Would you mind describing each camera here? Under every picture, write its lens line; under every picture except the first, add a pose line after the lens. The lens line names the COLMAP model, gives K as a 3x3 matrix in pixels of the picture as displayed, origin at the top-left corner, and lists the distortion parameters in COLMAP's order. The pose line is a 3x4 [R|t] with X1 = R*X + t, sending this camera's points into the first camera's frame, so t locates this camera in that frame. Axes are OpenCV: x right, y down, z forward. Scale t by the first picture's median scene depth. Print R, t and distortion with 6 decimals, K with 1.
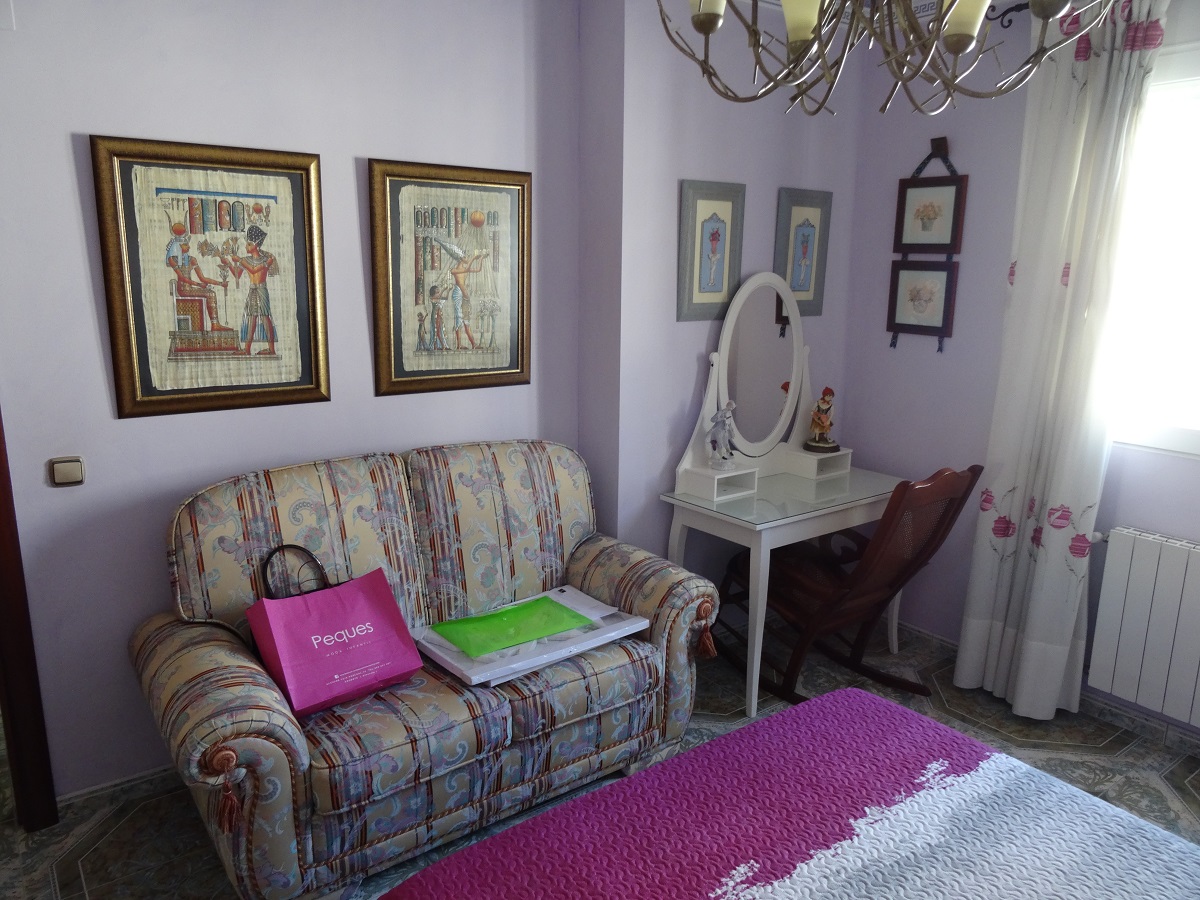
lens RADIAL K [[851.2, 0, 602.7], [0, 851.2, 450.6], [0, 0, 1]] dist [-0.009855, 0.003109]
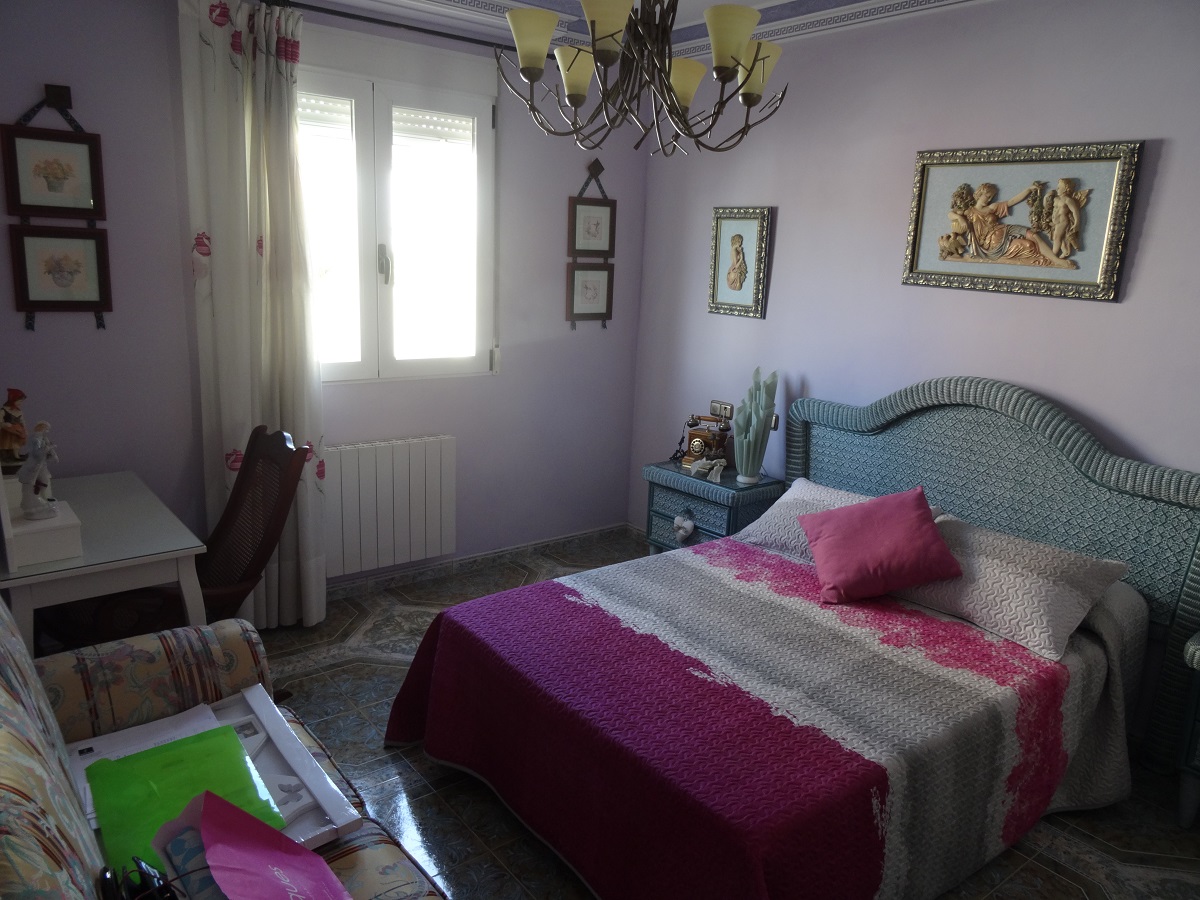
lens RADIAL K [[851.2, 0, 605.1], [0, 851.2, 446.2], [0, 0, 1]] dist [-0.009855, 0.003109]
pose [[-0.021872, -0.241020, 0.970274, -0.548981], [0.172650, 0.955014, 0.241122, -0.126741], [-0.984740, 0.172792, 0.020724, 0.490864]]
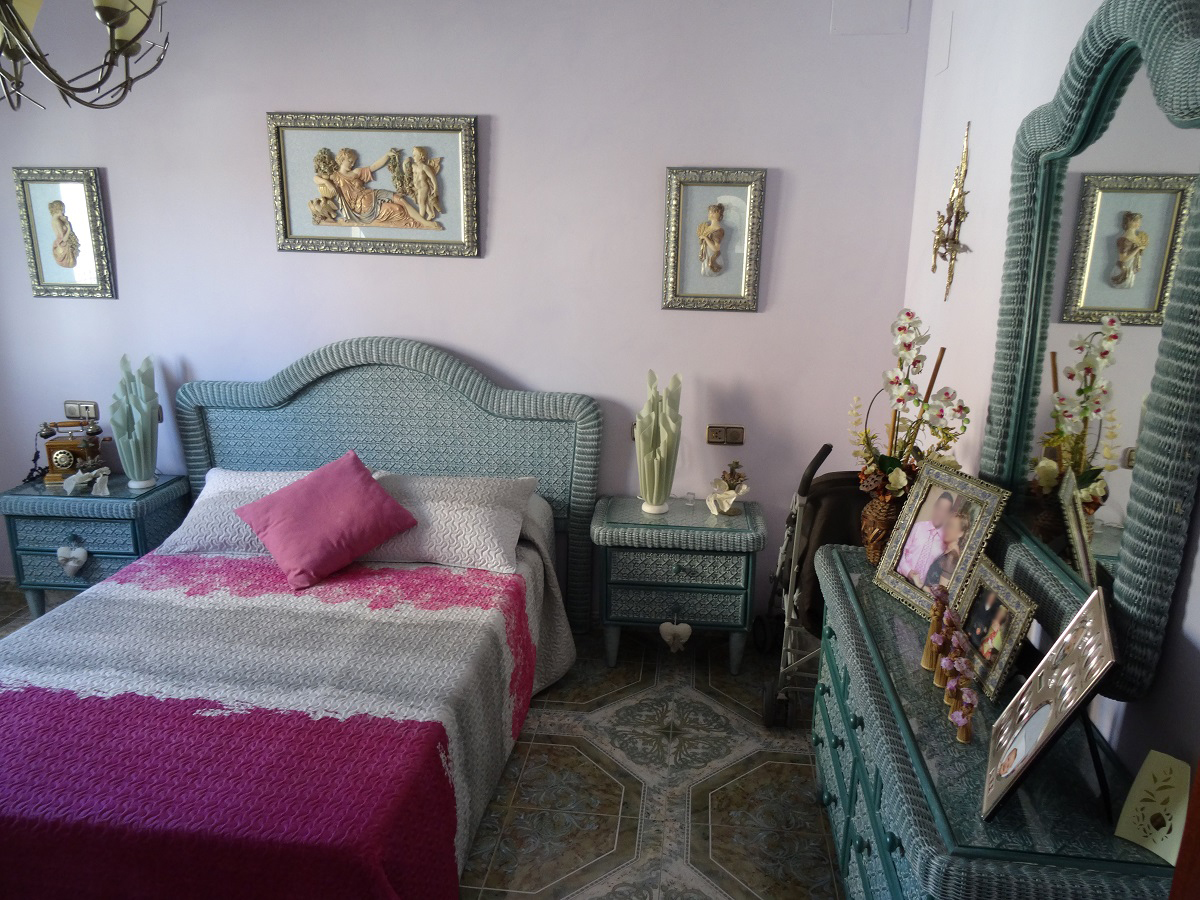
lens RADIAL K [[851.2, 0, 579.8], [0, 851.2, 445.2], [0, 0, 1]] dist [-0.009855, 0.003109]
pose [[-0.720292, -0.200294, 0.664125, -0.481090], [0.124507, 0.904528, 0.407833, -0.159369], [-0.682406, 0.376447, -0.626586, 0.590957]]
